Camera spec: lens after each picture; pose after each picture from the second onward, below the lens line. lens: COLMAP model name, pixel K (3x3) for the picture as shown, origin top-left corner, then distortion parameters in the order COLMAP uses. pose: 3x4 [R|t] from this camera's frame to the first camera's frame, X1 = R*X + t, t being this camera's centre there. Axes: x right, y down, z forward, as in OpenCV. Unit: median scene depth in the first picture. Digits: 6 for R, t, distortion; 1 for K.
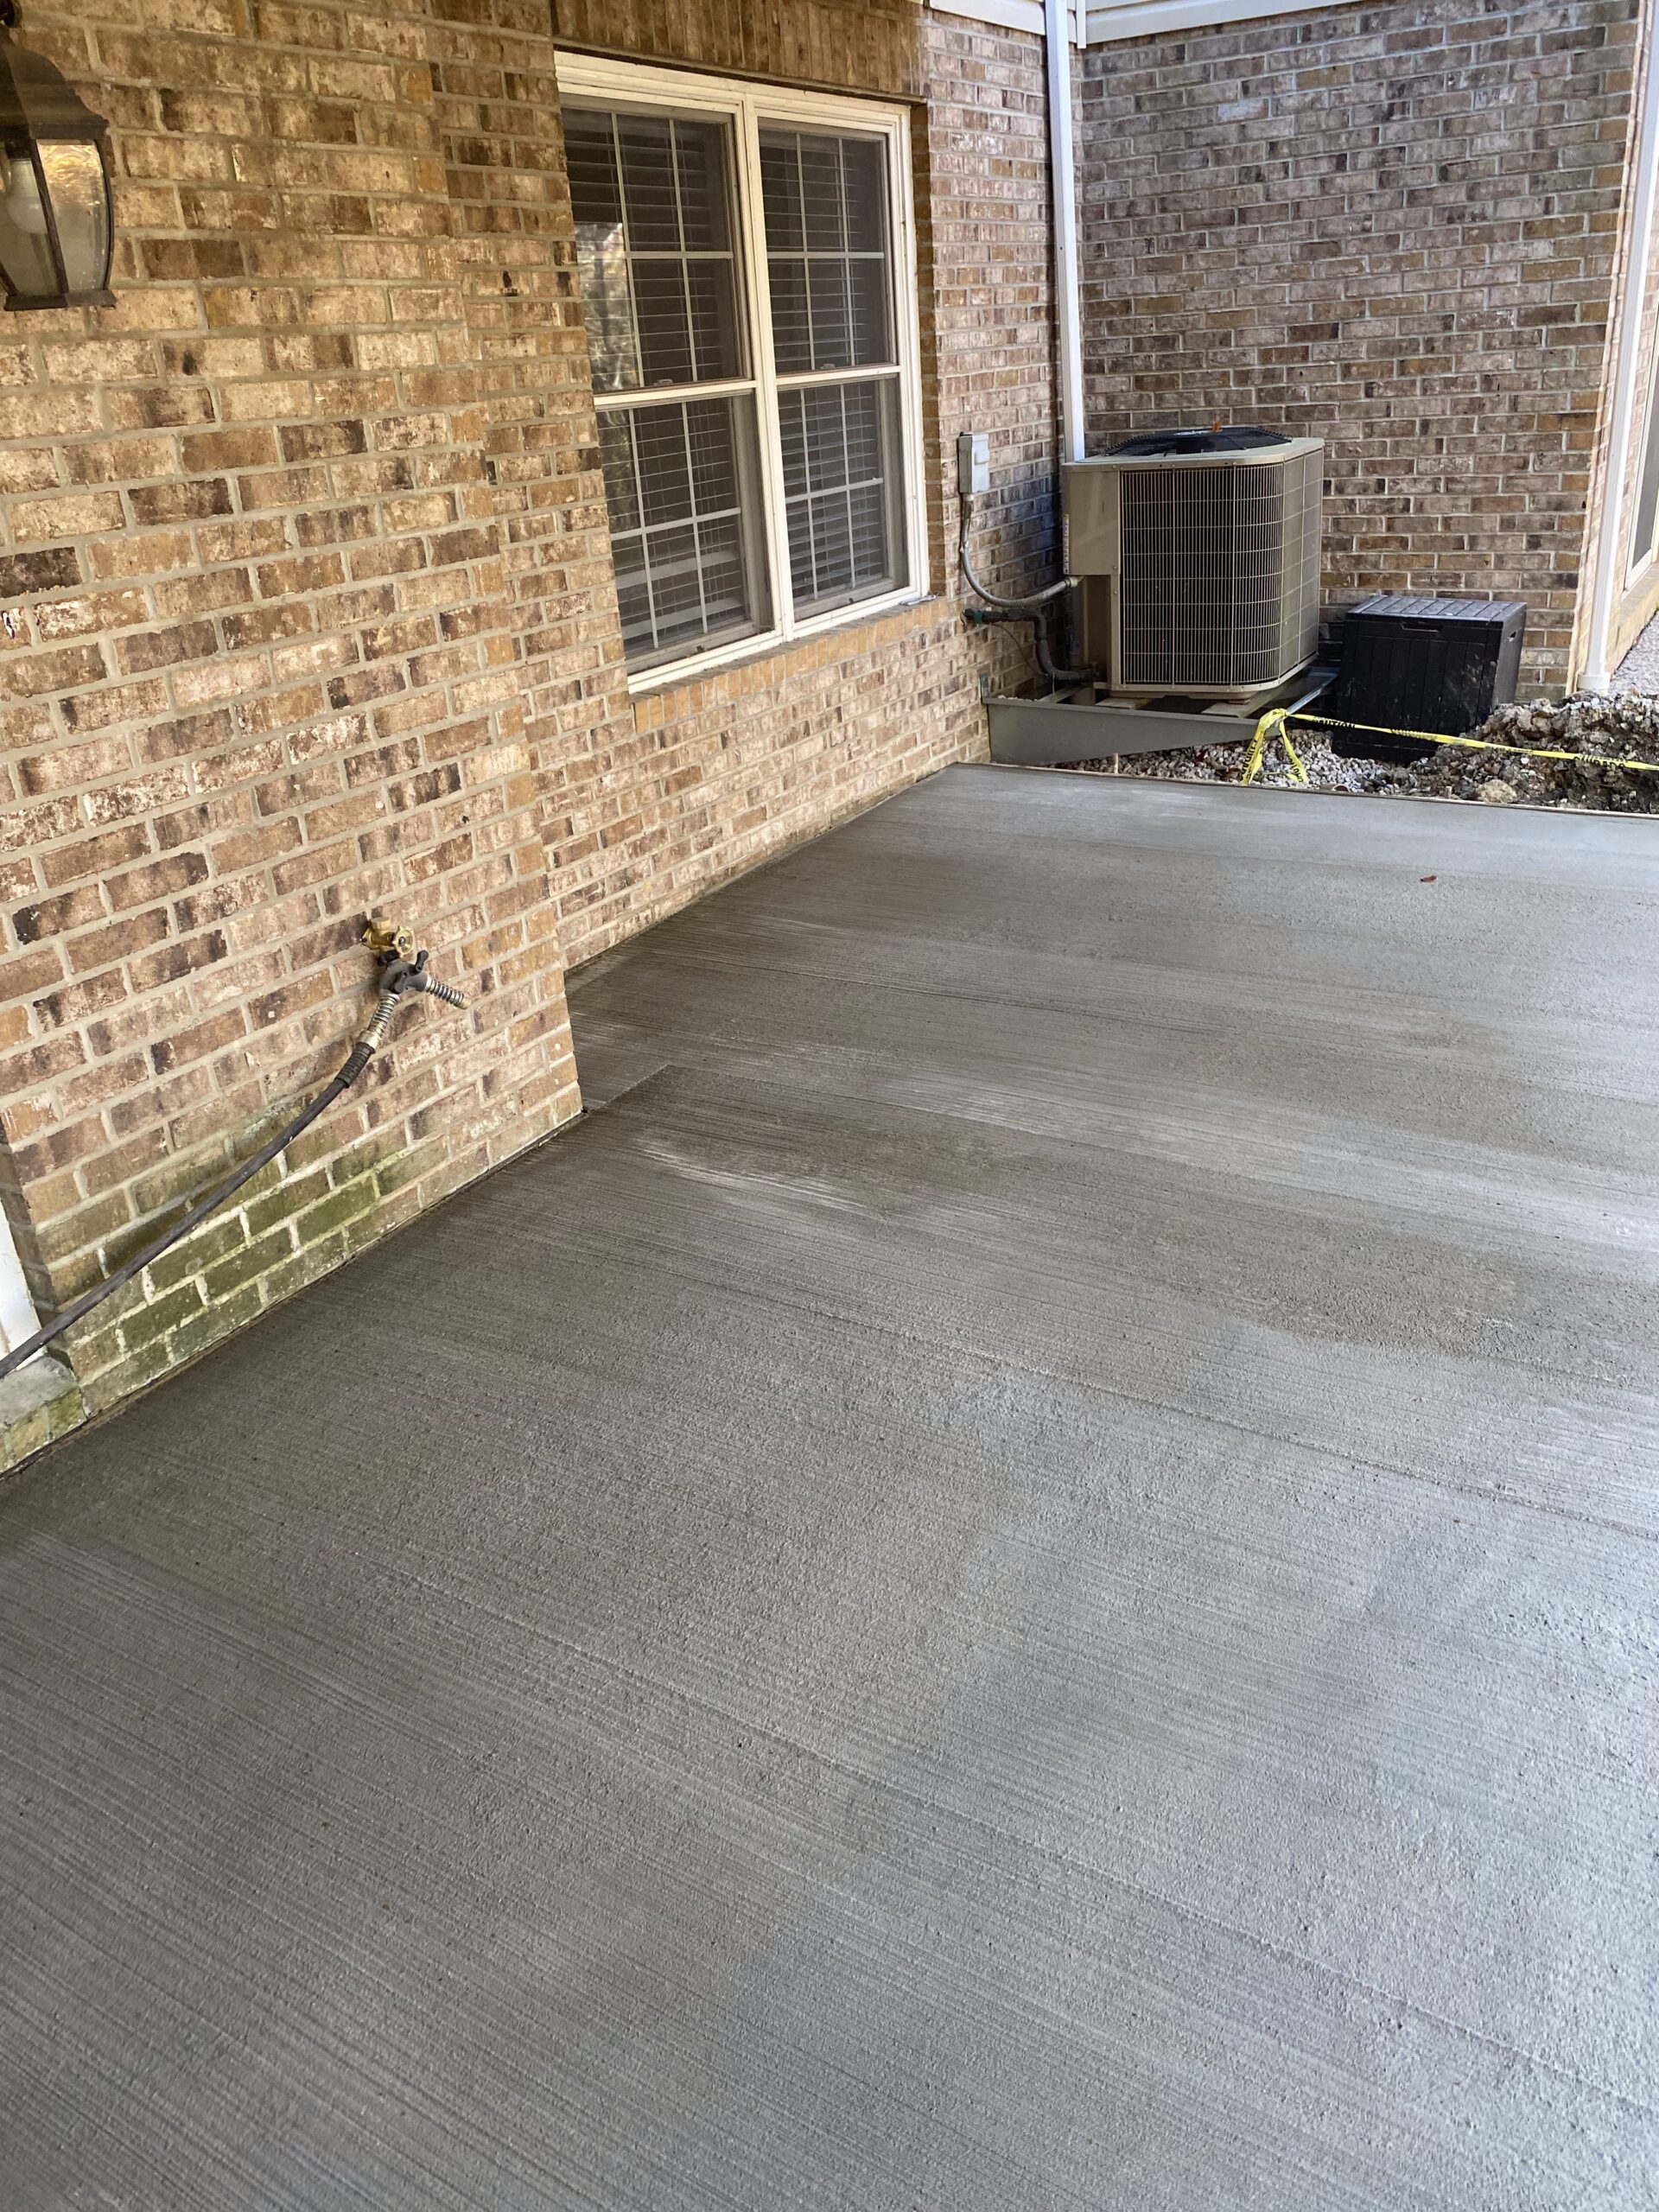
lens RADIAL K [[1701.8, 0, 832.3], [0, 1701.8, 1107.5], [0, 0, 1]] dist [0.026369, -0.023332]
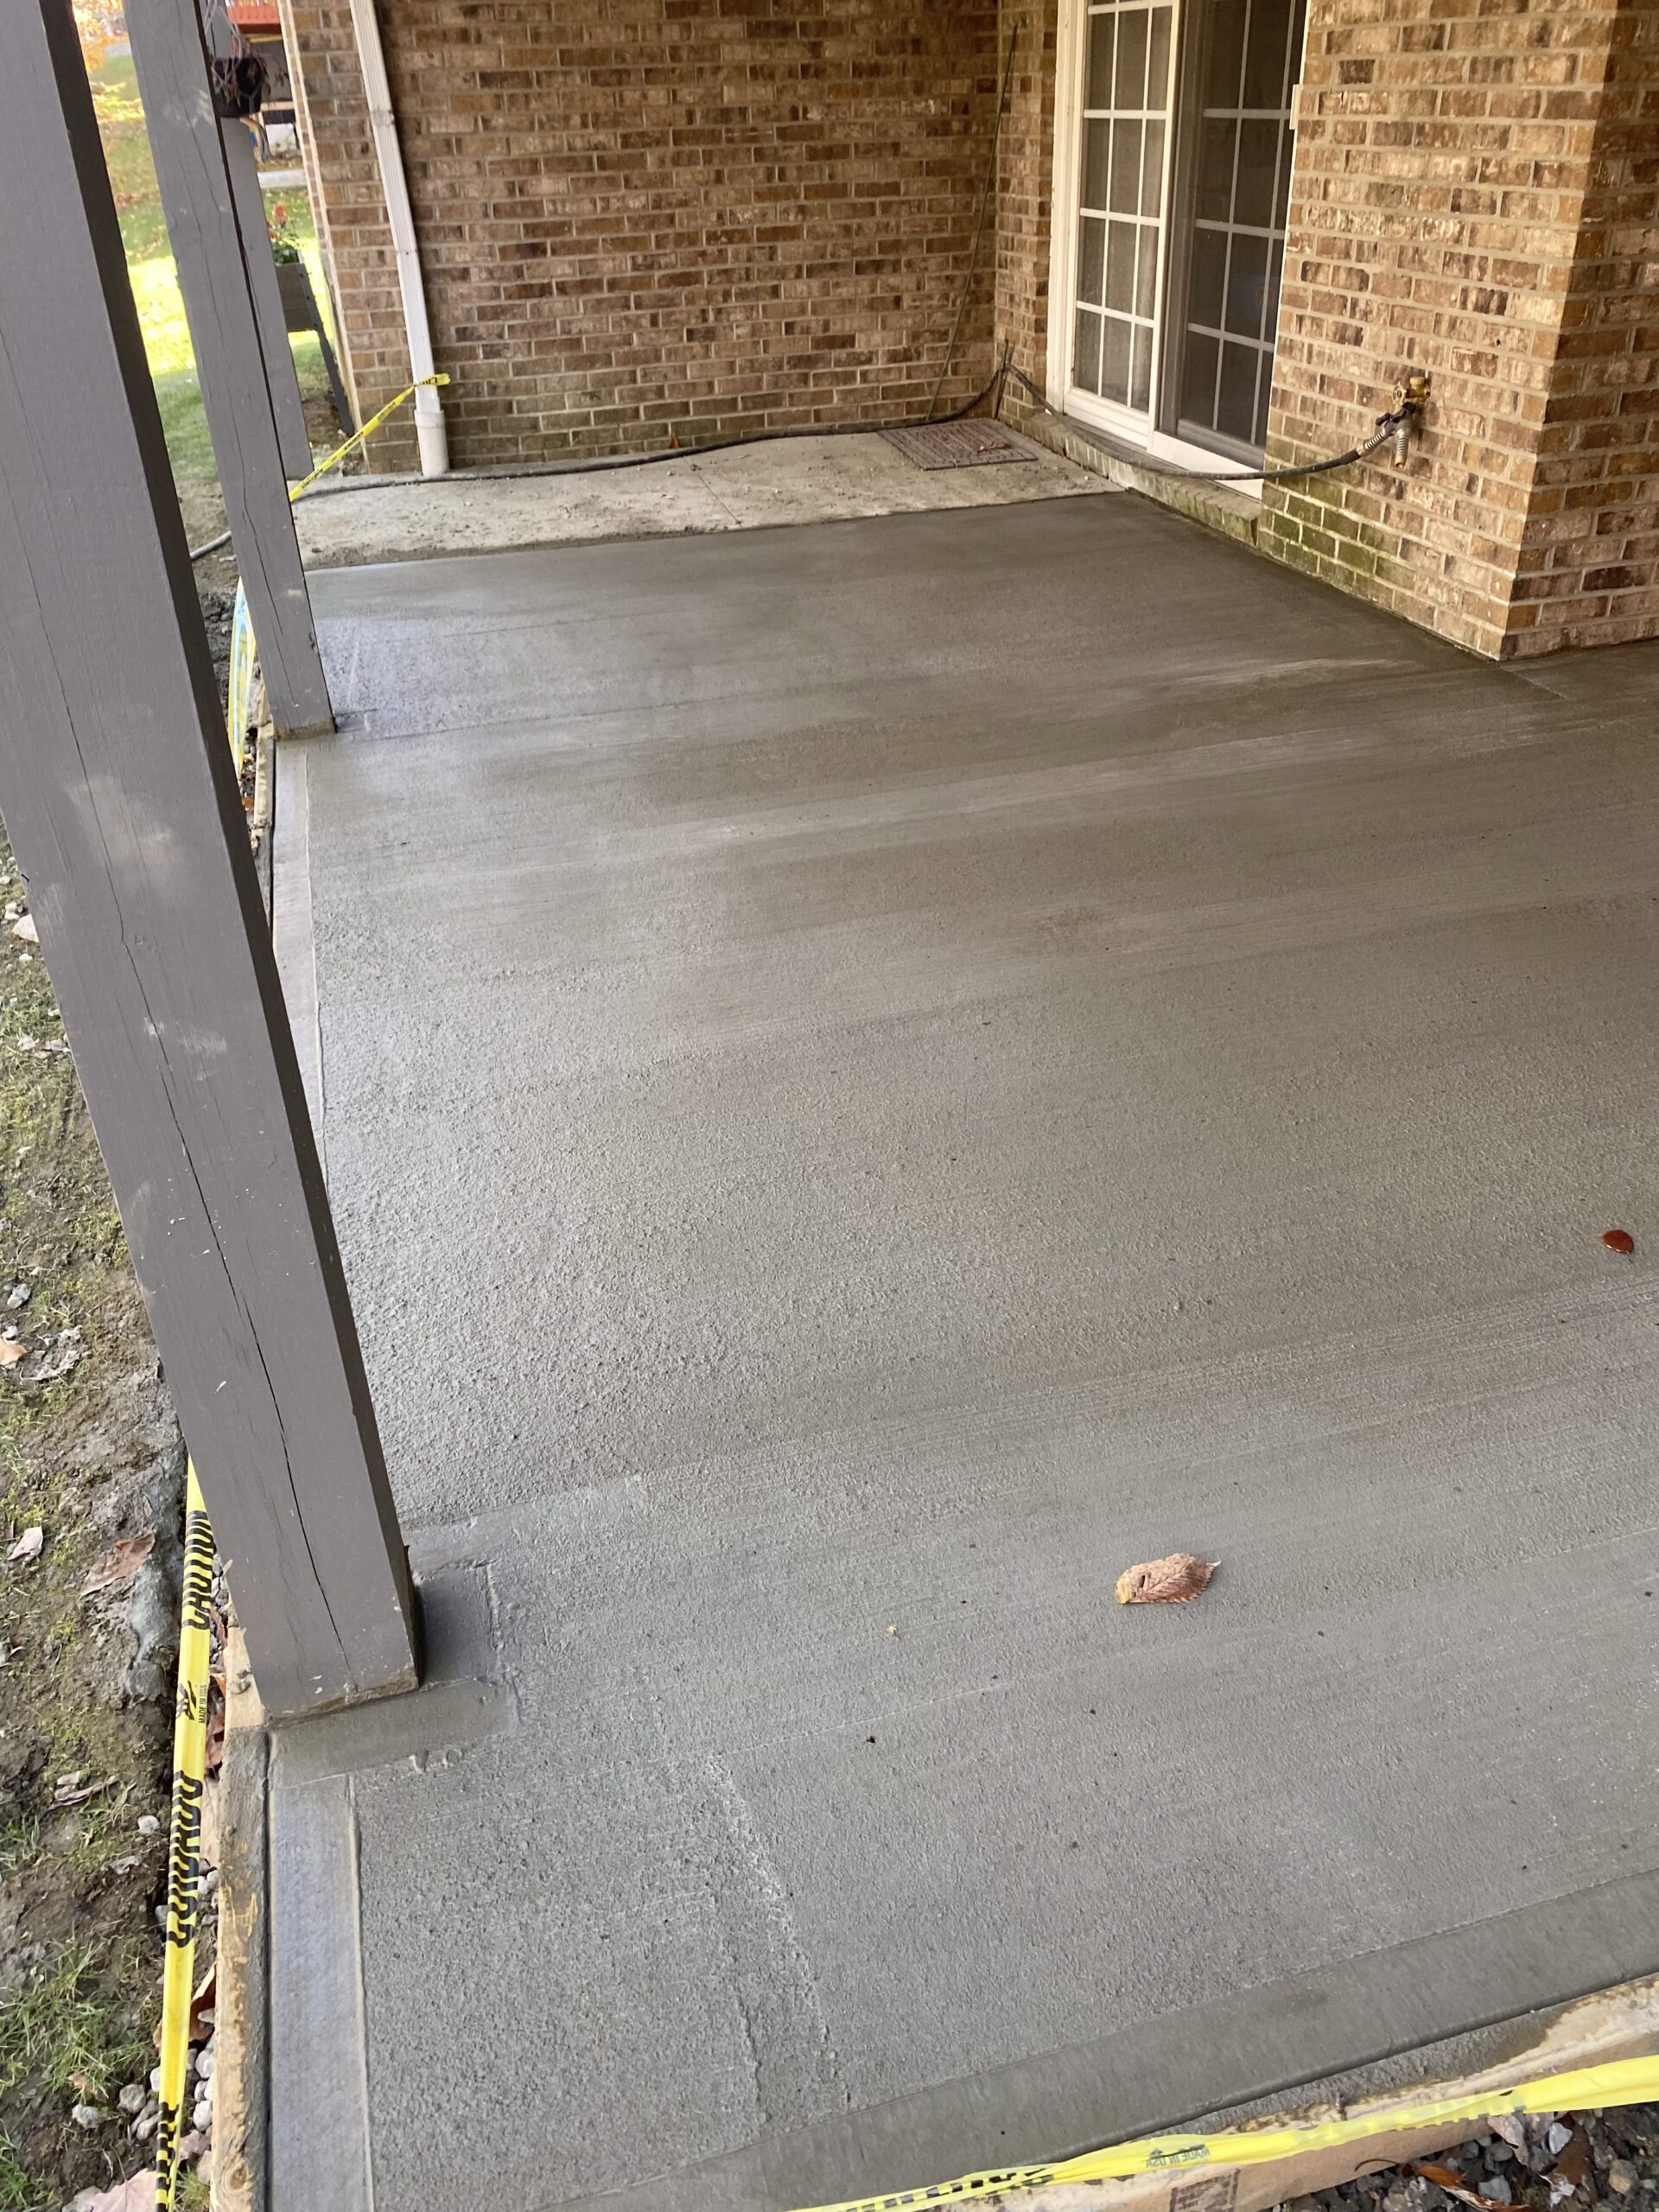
lens RADIAL K [[1701.8, 0, 828.2], [0, 1701.8, 1105.3], [0, 0, 1]] dist [0.026369, -0.023332]
pose [[-0.693050, 0.452129, -0.561481, 1.167266], [-0.211685, 0.616898, 0.758041, -0.726525], [0.689109, 0.644218, -0.331832, 1.559964]]
